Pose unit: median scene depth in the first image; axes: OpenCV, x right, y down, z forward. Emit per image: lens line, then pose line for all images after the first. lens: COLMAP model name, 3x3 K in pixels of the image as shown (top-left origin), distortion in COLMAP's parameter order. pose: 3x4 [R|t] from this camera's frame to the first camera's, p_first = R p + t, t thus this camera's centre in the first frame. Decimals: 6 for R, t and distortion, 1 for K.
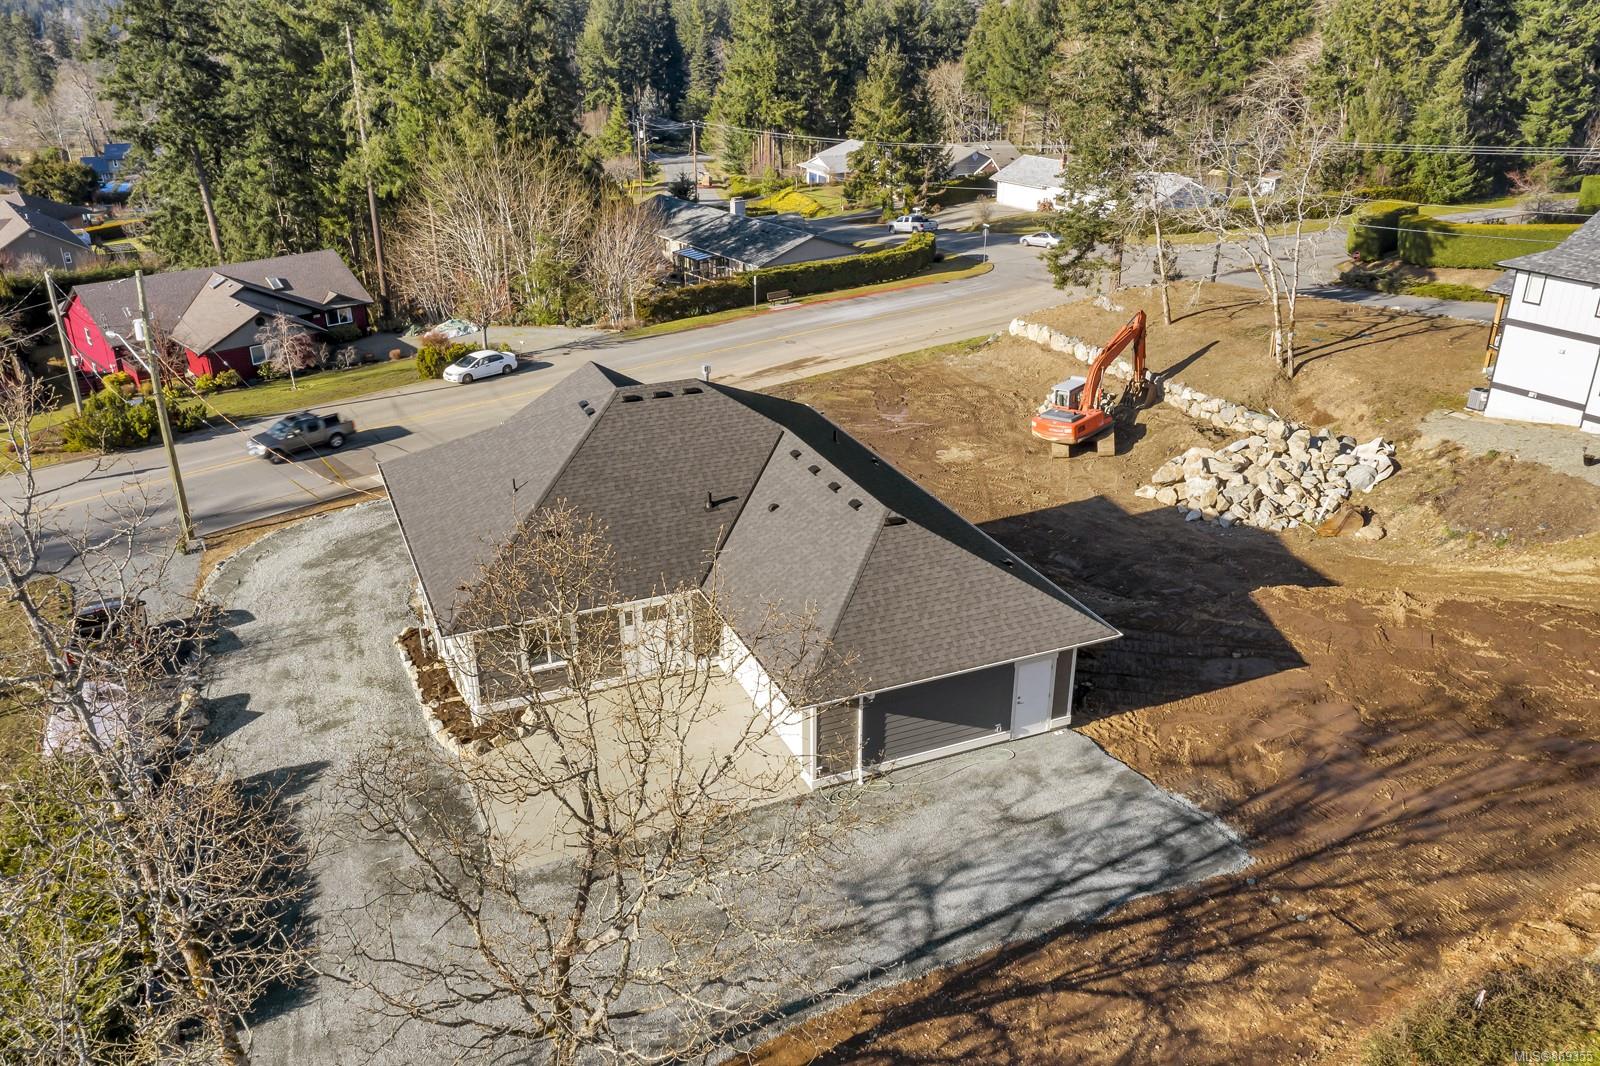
lens RADIAL K [[1210.5, 0, 800.0], [0, 1210.5, 533.0], [0, 0, 1]] dist [-0.006505, 0.000284]
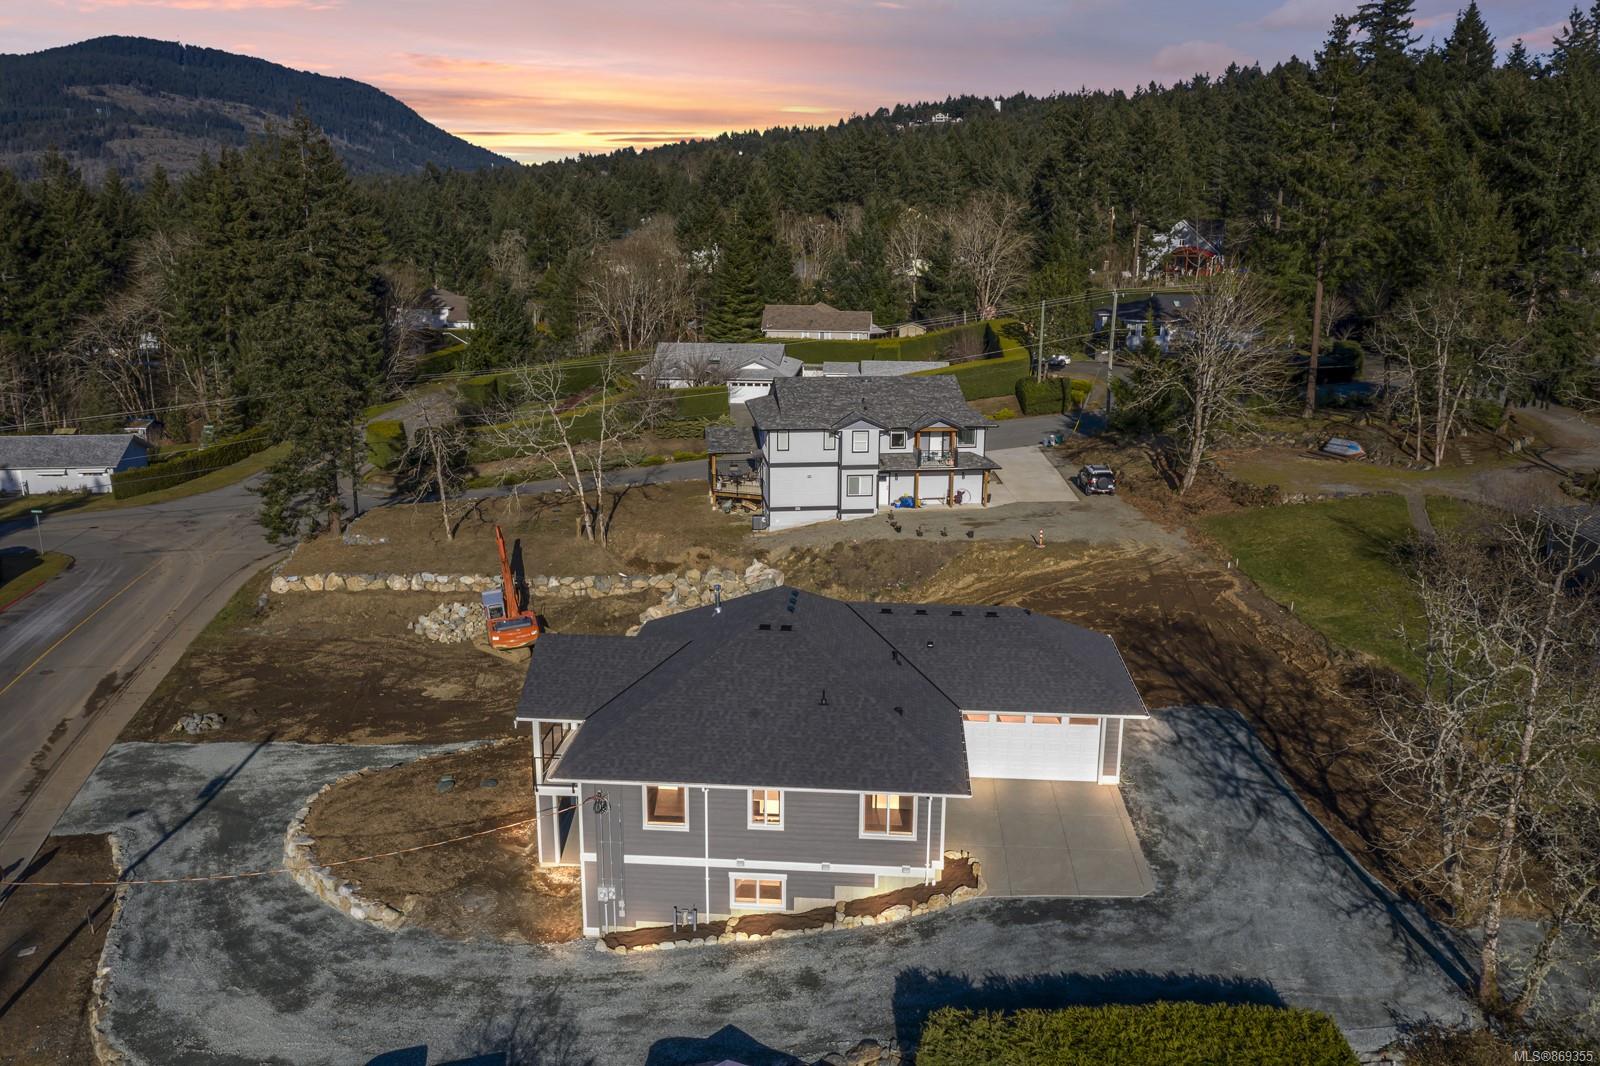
lens RADIAL K [[1210.5, 0, 800.0], [0, 1210.5, 533.0], [0, 0, 1]] dist [-0.006505, 0.000284]
pose [[0.492326, -0.214913, 0.843461, -0.668606], [0.366787, 0.930024, 0.022877, -0.121462], [-0.789355, 0.298108, 0.536703, 0.208516]]
